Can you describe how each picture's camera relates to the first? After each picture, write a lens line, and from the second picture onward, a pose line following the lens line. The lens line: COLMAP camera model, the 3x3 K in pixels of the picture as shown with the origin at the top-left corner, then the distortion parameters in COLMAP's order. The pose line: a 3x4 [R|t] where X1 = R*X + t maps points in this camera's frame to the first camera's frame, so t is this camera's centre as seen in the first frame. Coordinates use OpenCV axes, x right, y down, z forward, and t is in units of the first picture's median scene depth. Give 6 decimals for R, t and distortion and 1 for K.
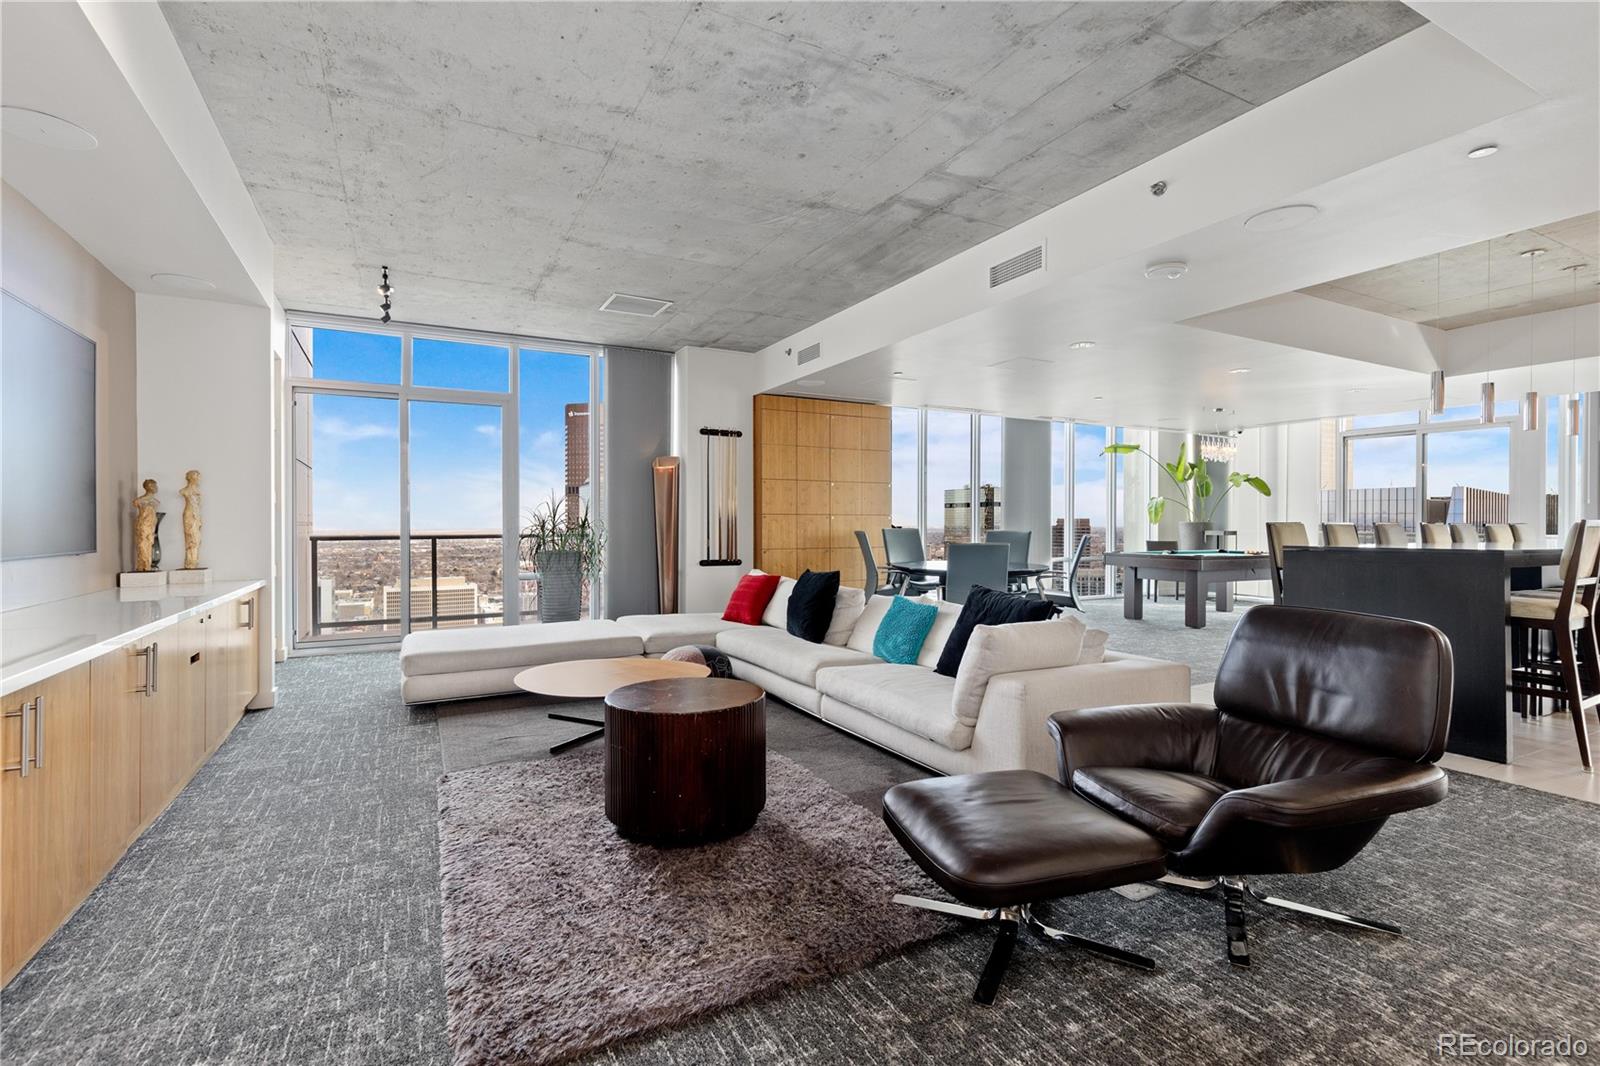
lens RADIAL K [[732.4, 0, 800.8], [0, 732.4, 528.6], [0, 0, 1]] dist [-0.000154, 0.000076]
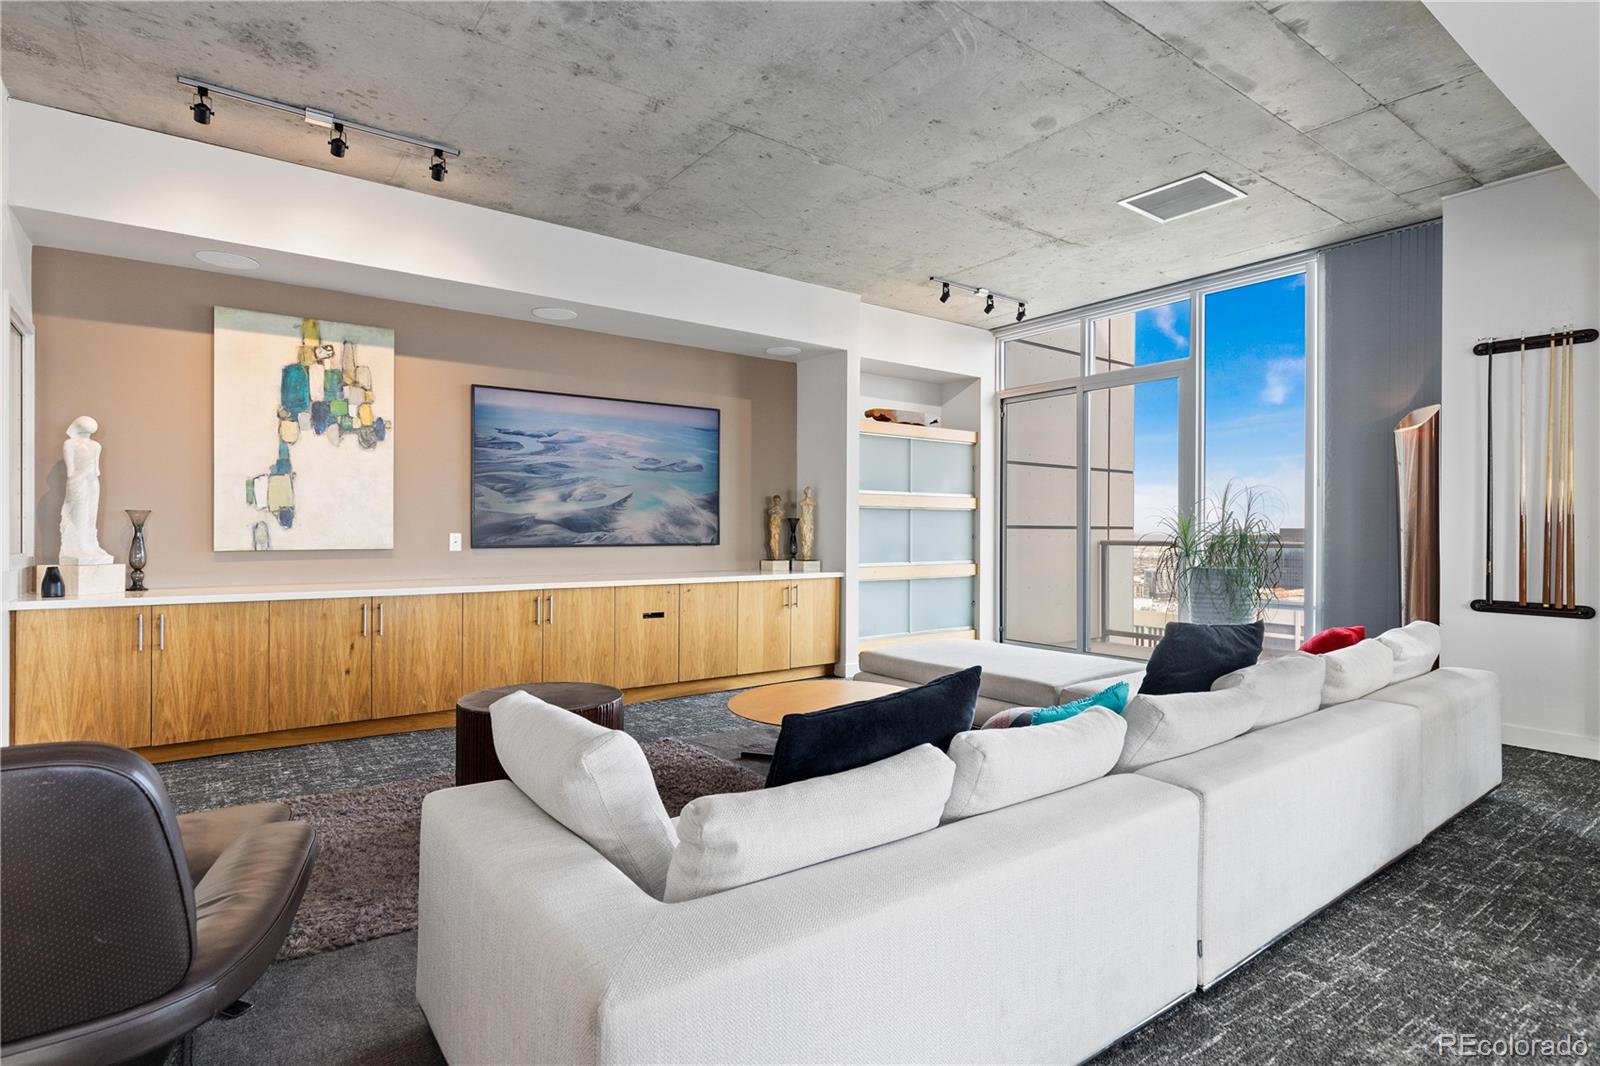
lens RADIAL K [[818.3, 0, 797.8], [0, 818.3, 529.4], [0, 0, 1]] dist [-0.000566, 0.000056]
pose [[0.134643, 0.003321, -0.990889, 0.427749], [-0.009483, 0.999953, 0.002063, -0.003103], [0.990849, 0.009119, 0.134669, 0.516376]]
